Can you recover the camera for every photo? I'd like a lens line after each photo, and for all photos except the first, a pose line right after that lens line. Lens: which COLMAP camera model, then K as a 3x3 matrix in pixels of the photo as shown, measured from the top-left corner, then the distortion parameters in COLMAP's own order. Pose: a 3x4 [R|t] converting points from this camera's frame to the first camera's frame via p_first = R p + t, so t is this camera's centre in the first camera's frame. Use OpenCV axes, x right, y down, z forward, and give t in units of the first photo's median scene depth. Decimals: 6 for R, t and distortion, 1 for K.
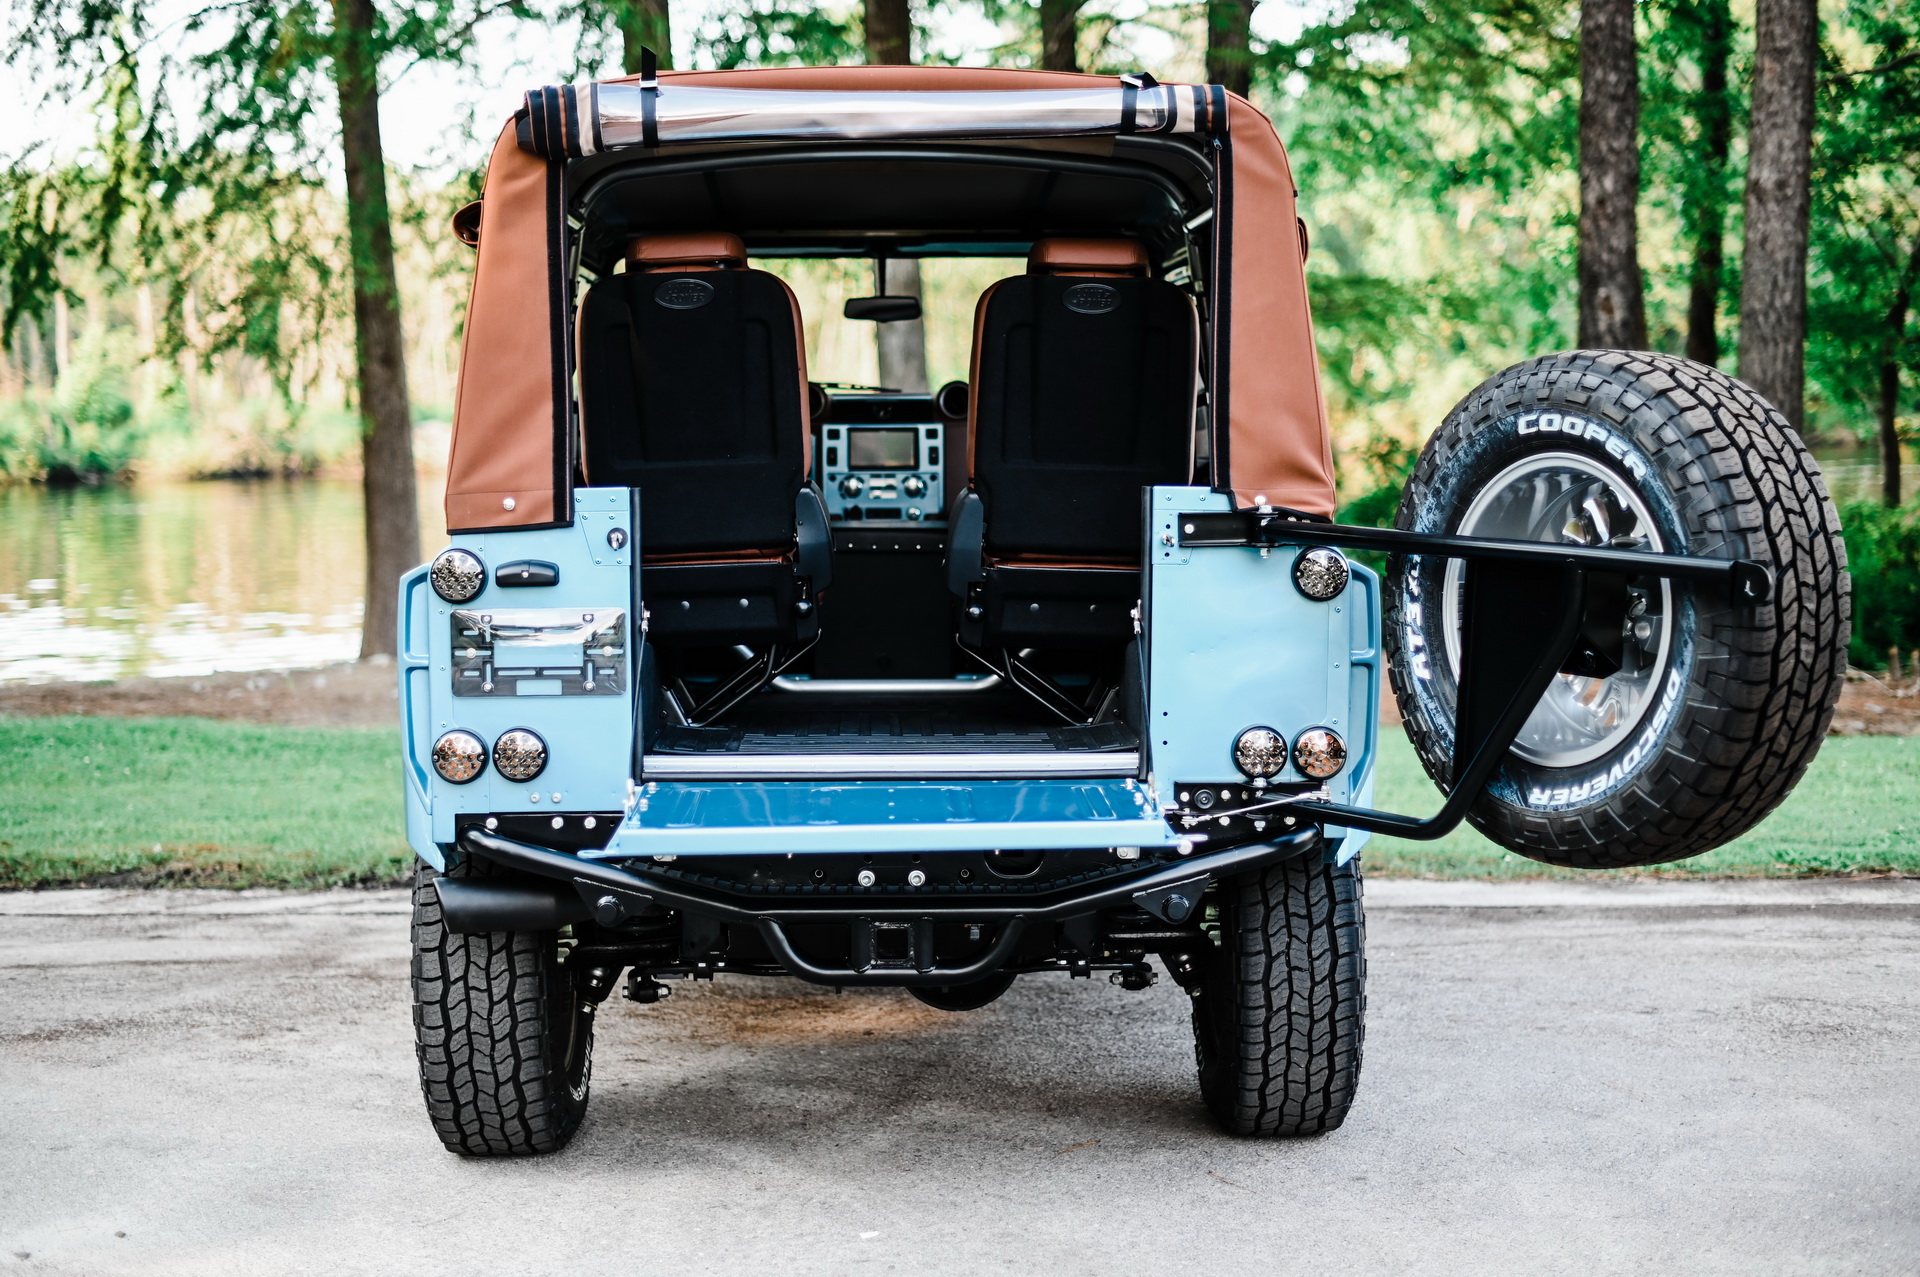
lens RADIAL K [[2754.9, 0, 950.6], [0, 2754.9, 625.5], [0, 0, 1]] dist [0.008431, -0.036573]
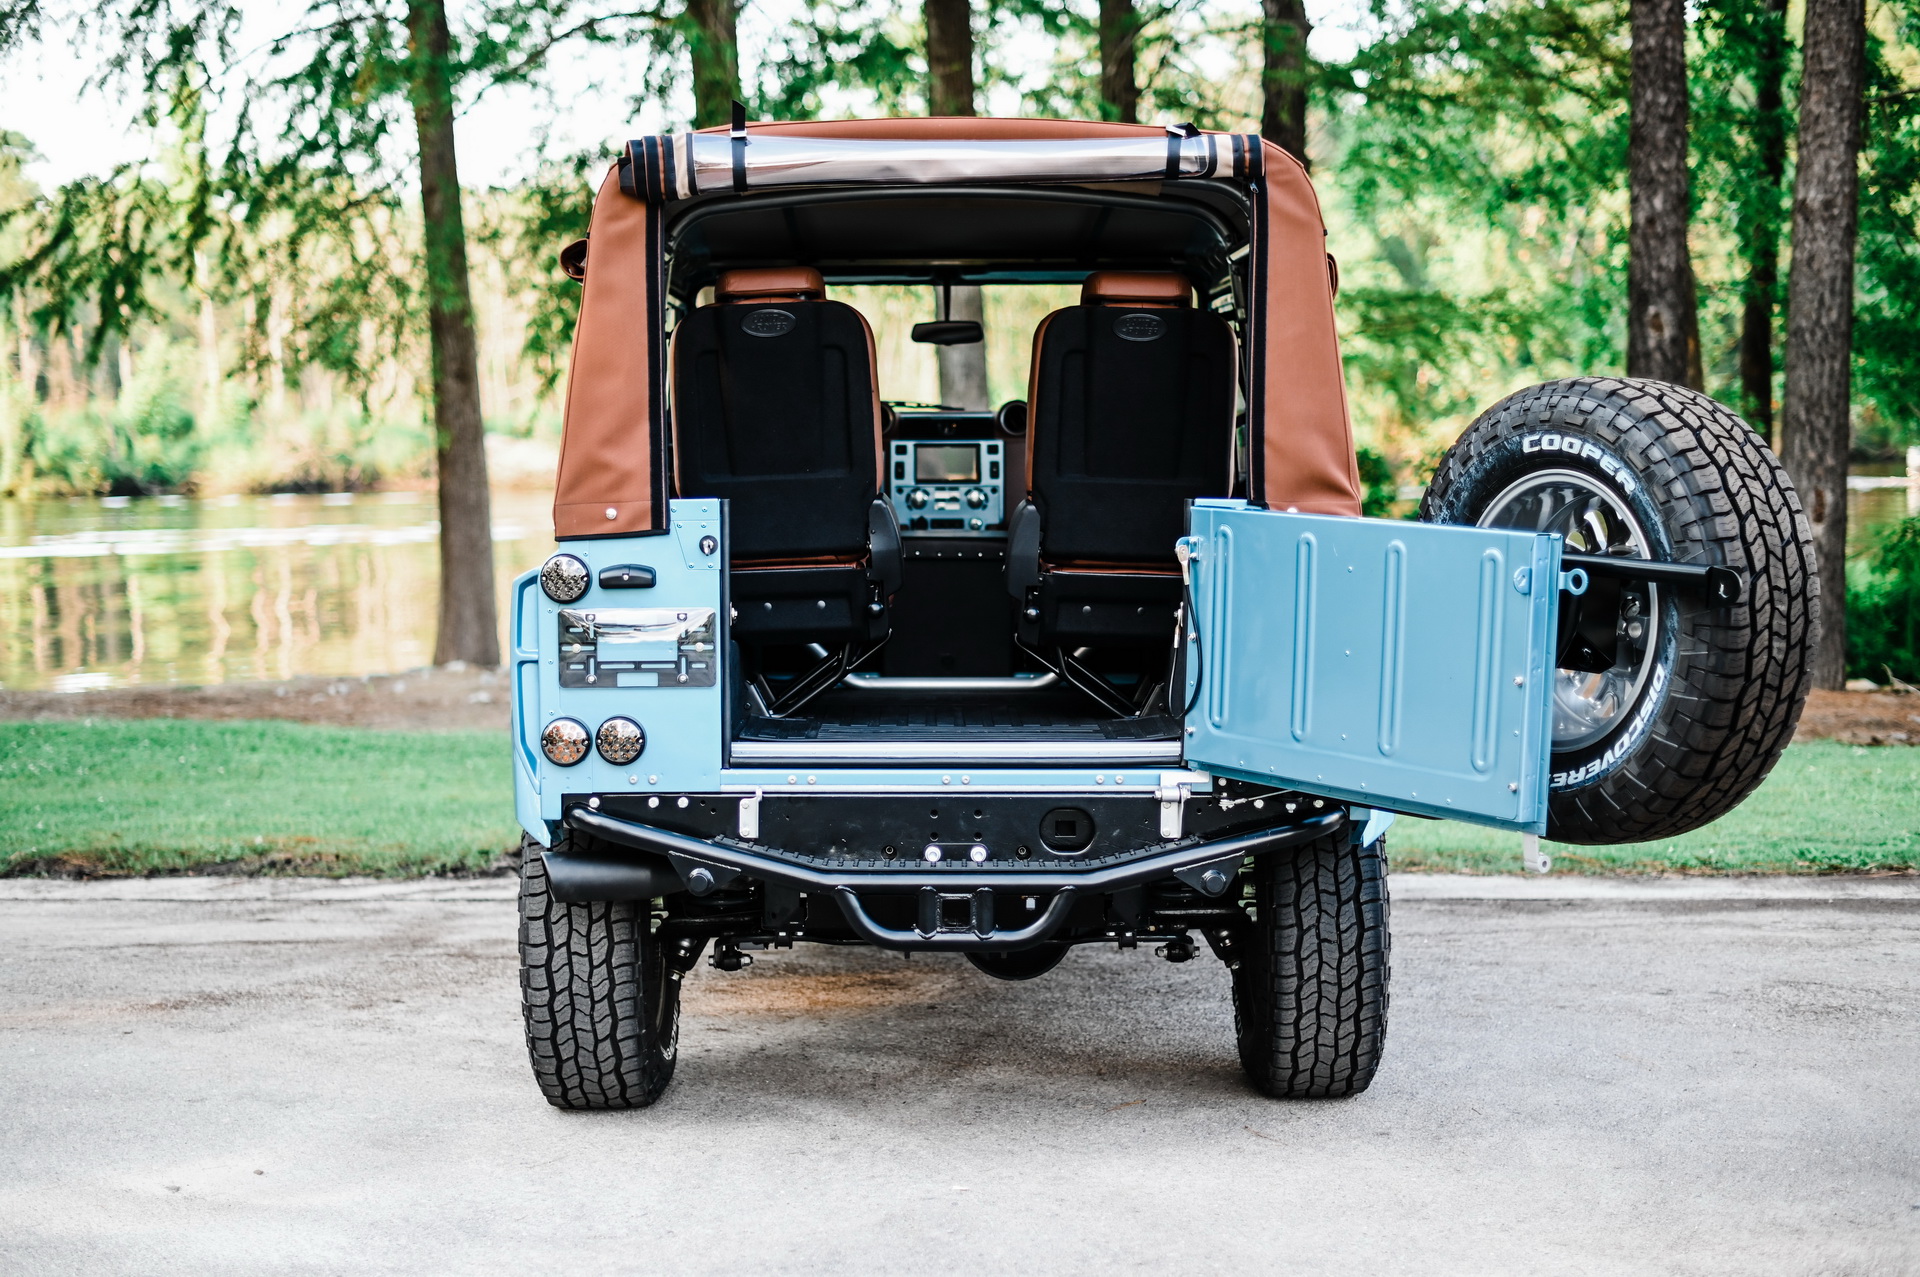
lens RADIAL K [[2775.1, 0, 929.1], [0, 2775.1, 640.7], [0, 0, 1]] dist [-0.000727, 0.022309]
pose [[0.999575, 0.003517, -0.028946, -0.000175], [-0.003507, 0.999994, 0.000390, 0.005459], [0.028947, -0.000288, 0.999581, -0.100715]]
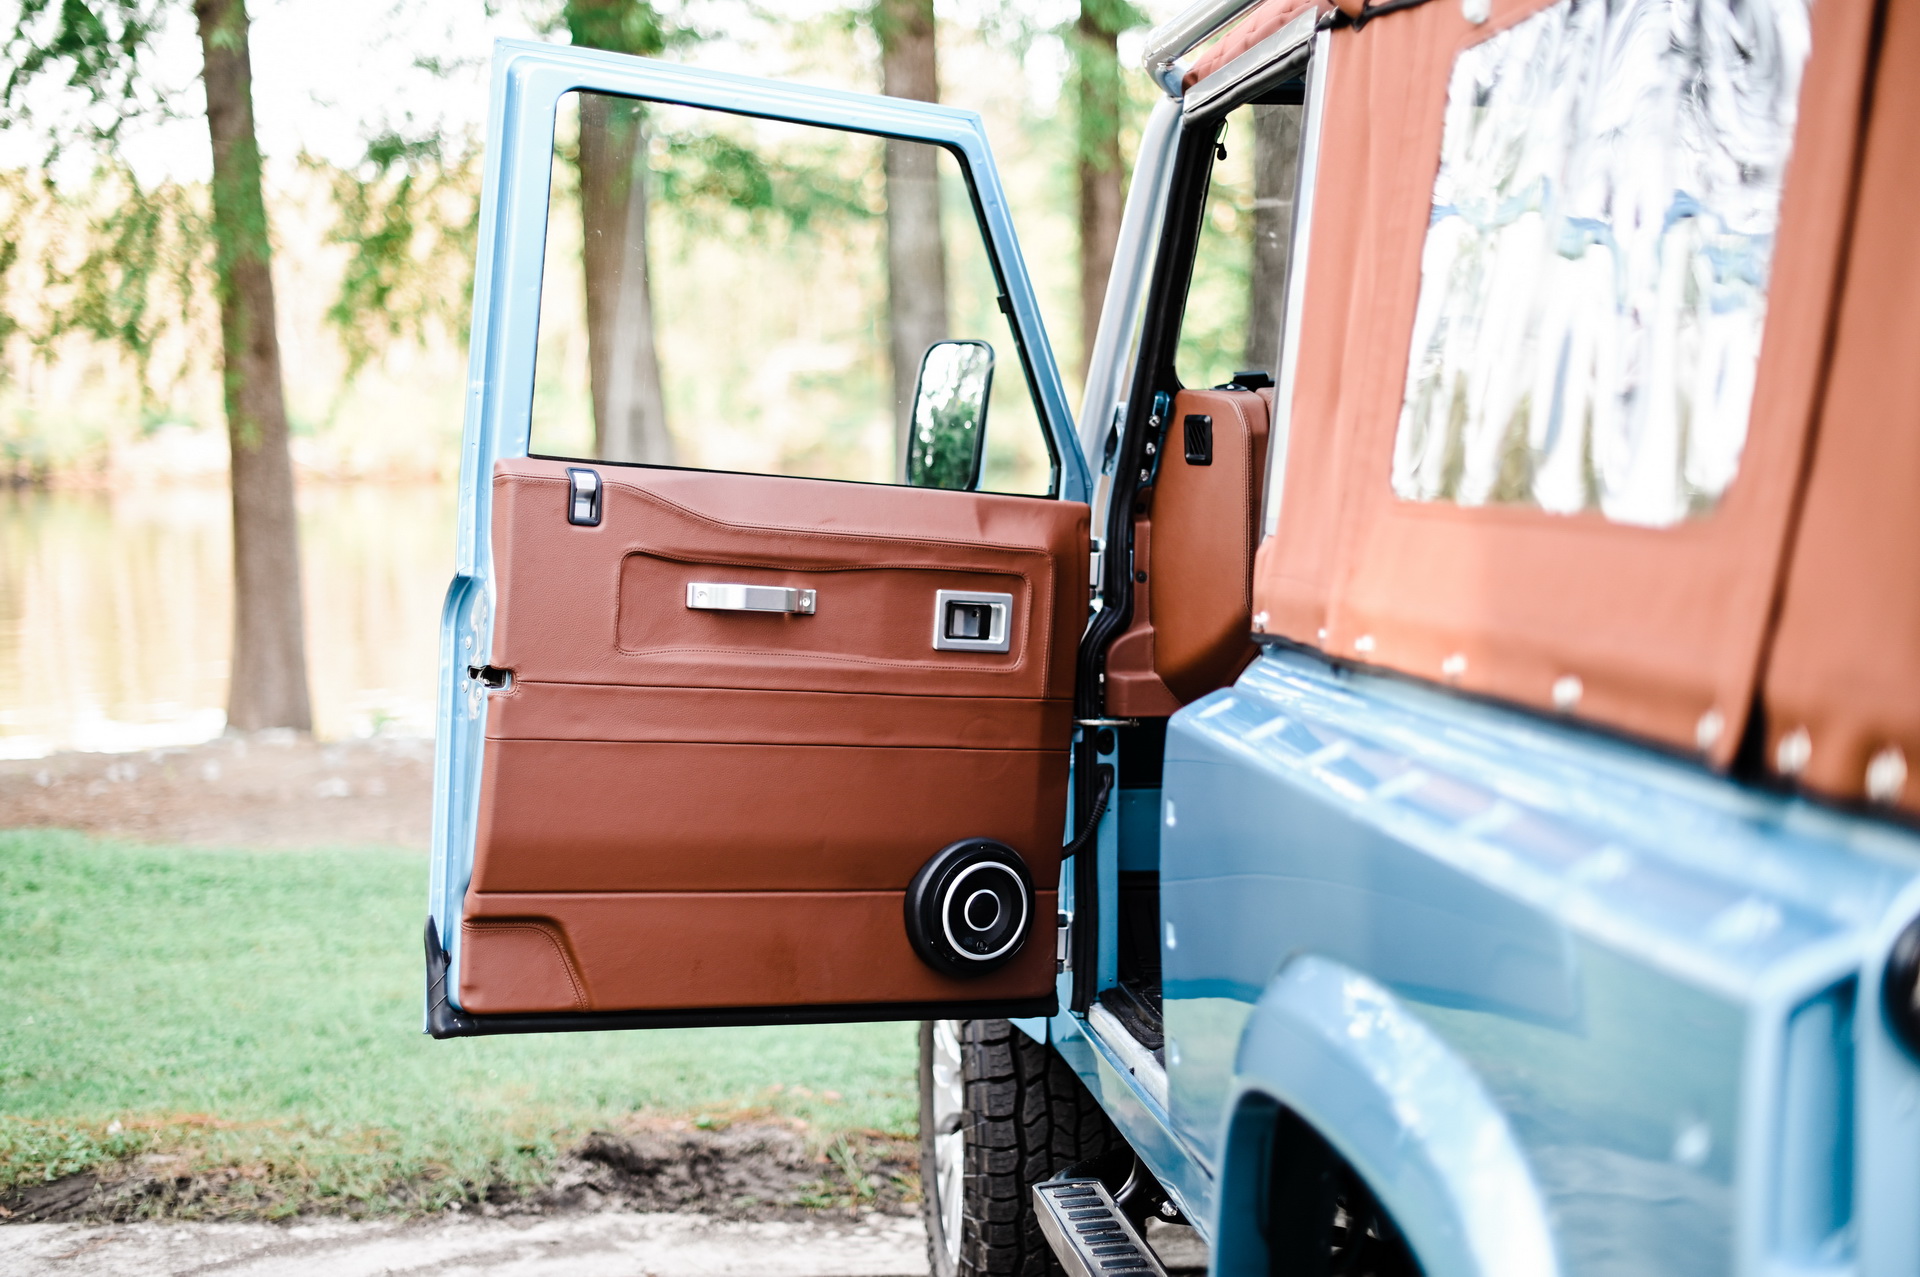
lens RADIAL K [[2754.9, 0, 950.6], [0, 2754.9, 625.5], [0, 0, 1]] dist [0.008431, -0.036573]
pose [[0.995653, -0.003995, 0.093049, -0.282821], [0.004263, 0.999987, -0.002688, -0.048443], [-0.093037, 0.003073, 0.995658, 0.664367]]
